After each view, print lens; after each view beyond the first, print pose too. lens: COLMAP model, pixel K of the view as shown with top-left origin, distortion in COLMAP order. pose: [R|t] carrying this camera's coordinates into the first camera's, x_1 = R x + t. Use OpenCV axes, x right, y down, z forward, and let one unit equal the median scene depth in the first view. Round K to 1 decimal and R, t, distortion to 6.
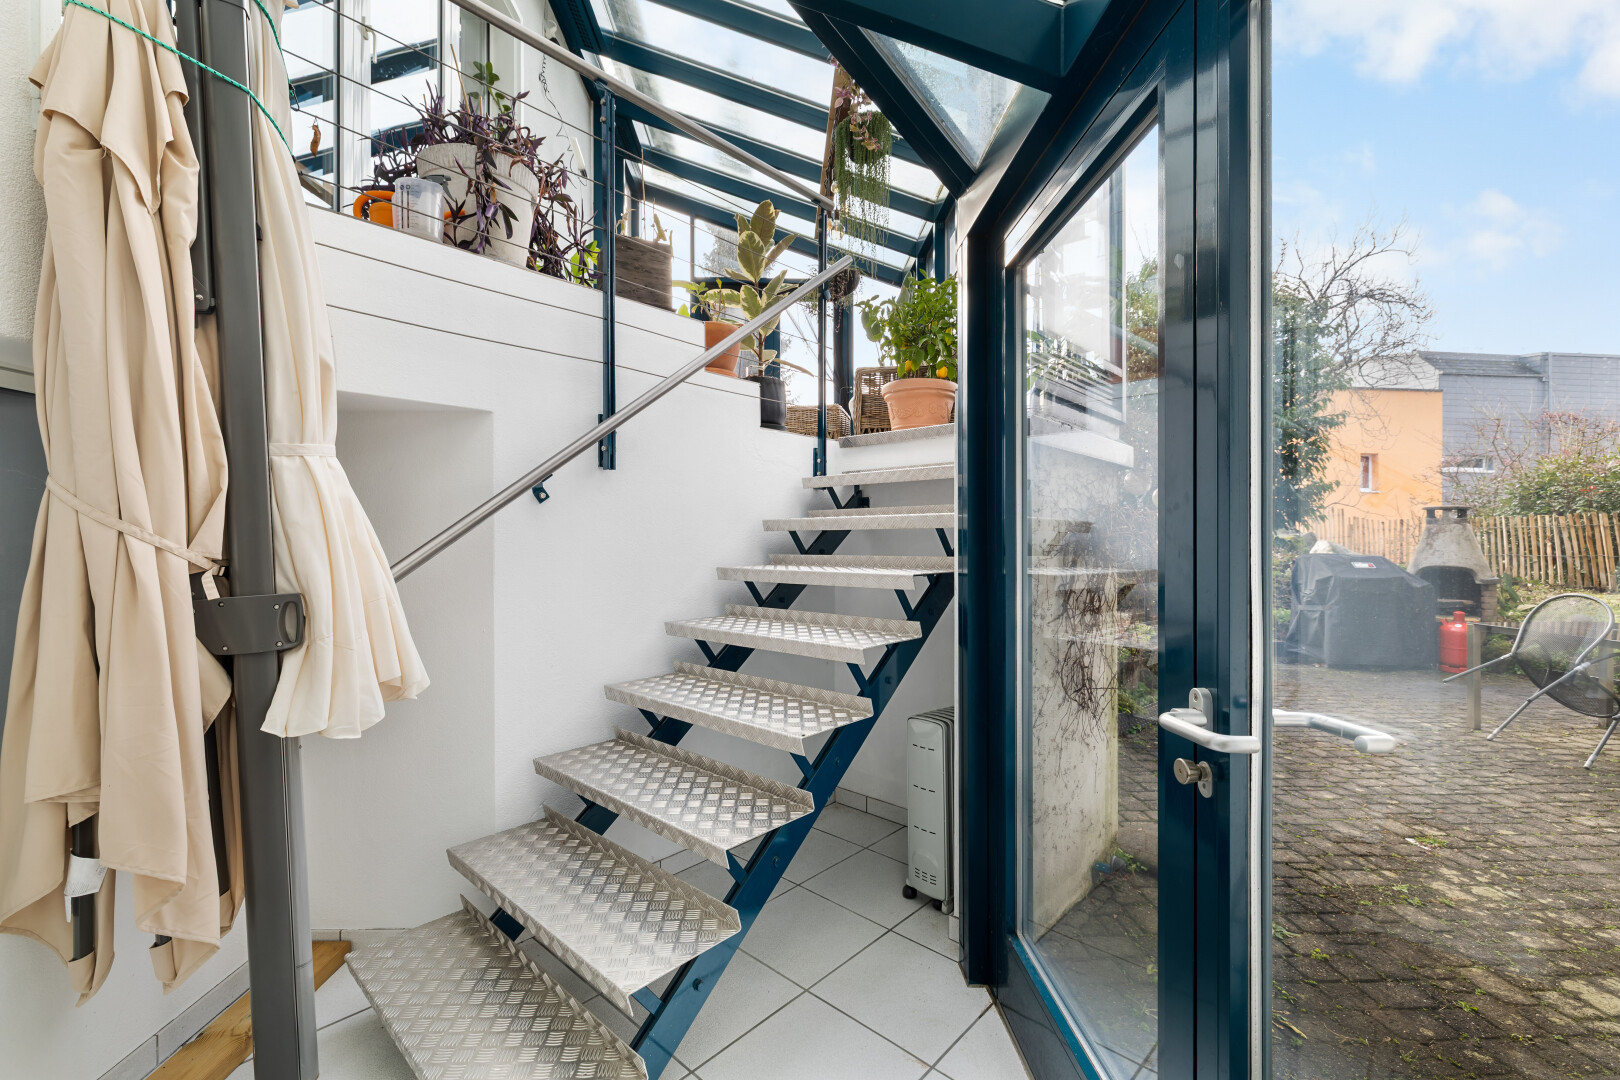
lens RADIAL K [[666.9, 0, 809.4], [0, 666.9, 538.2], [0, 0, 1]] dist [-0.002023, -0.000702]
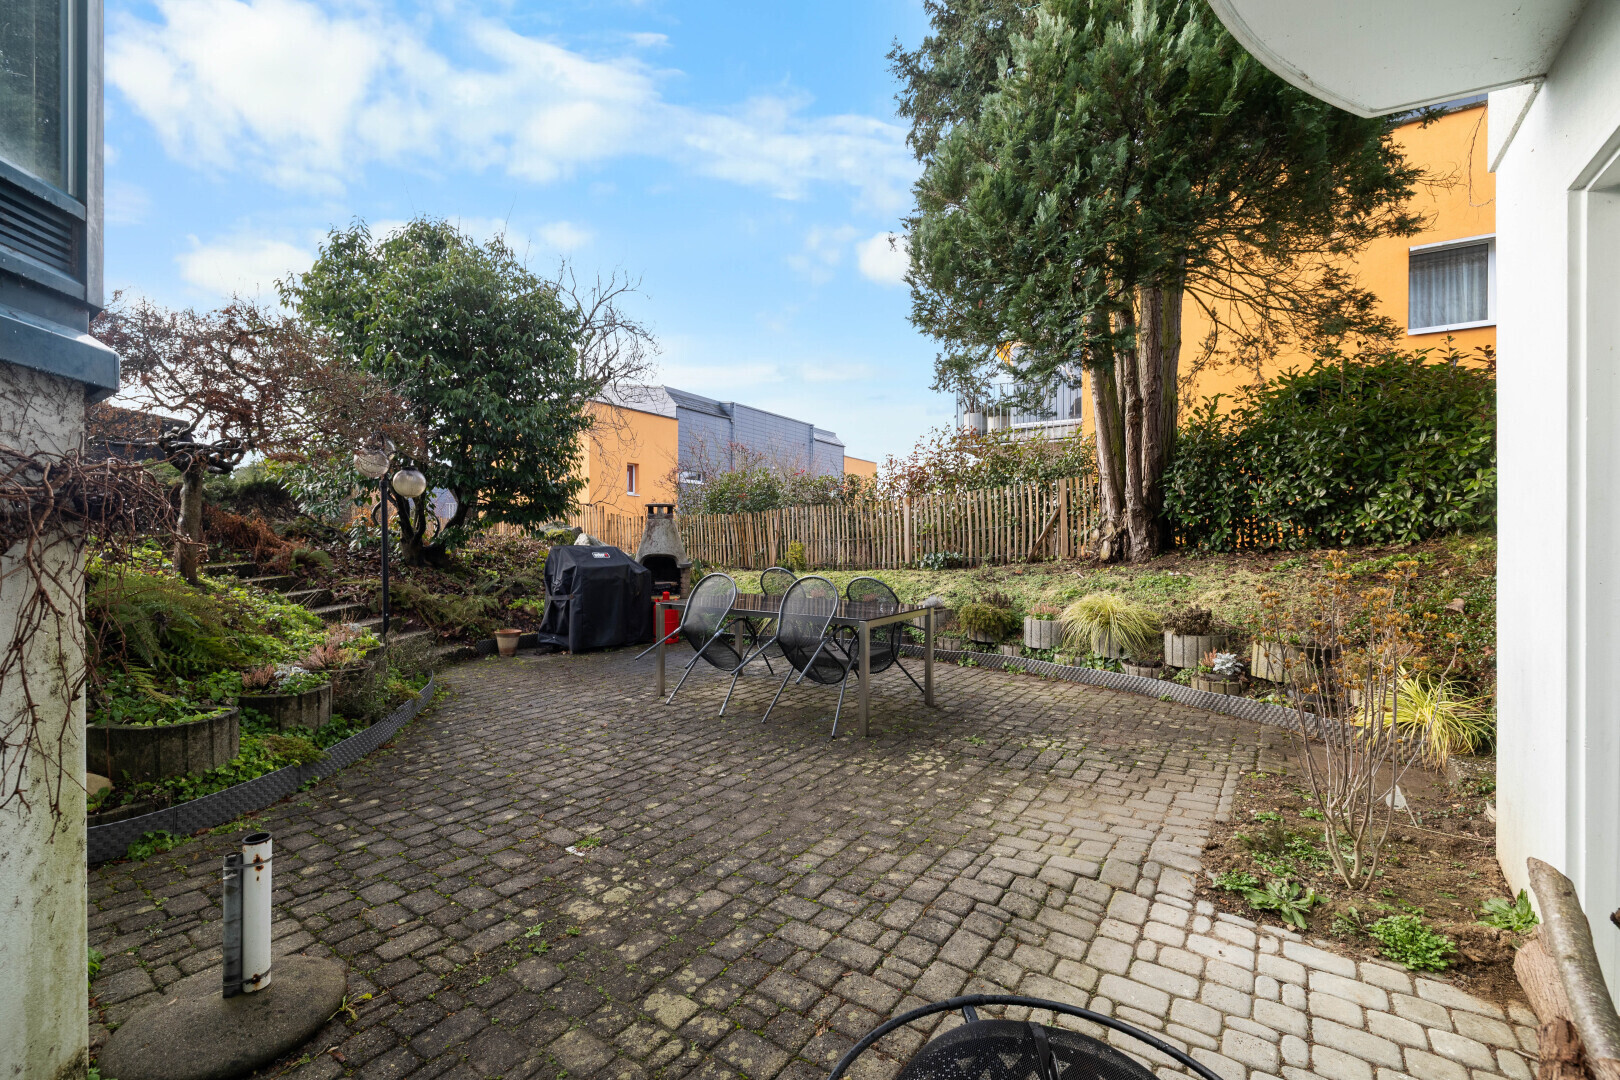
lens RADIAL K [[666.9, 0, 810.7], [0, 666.9, 538.0], [0, 0, 1]] dist [-0.002023, -0.000702]
pose [[0.589345, -0.005504, 0.807863, 0.161266], [0.002507, 0.999984, 0.004983, 0.008322], [-0.807878, -0.000911, 0.589349, 0.083873]]
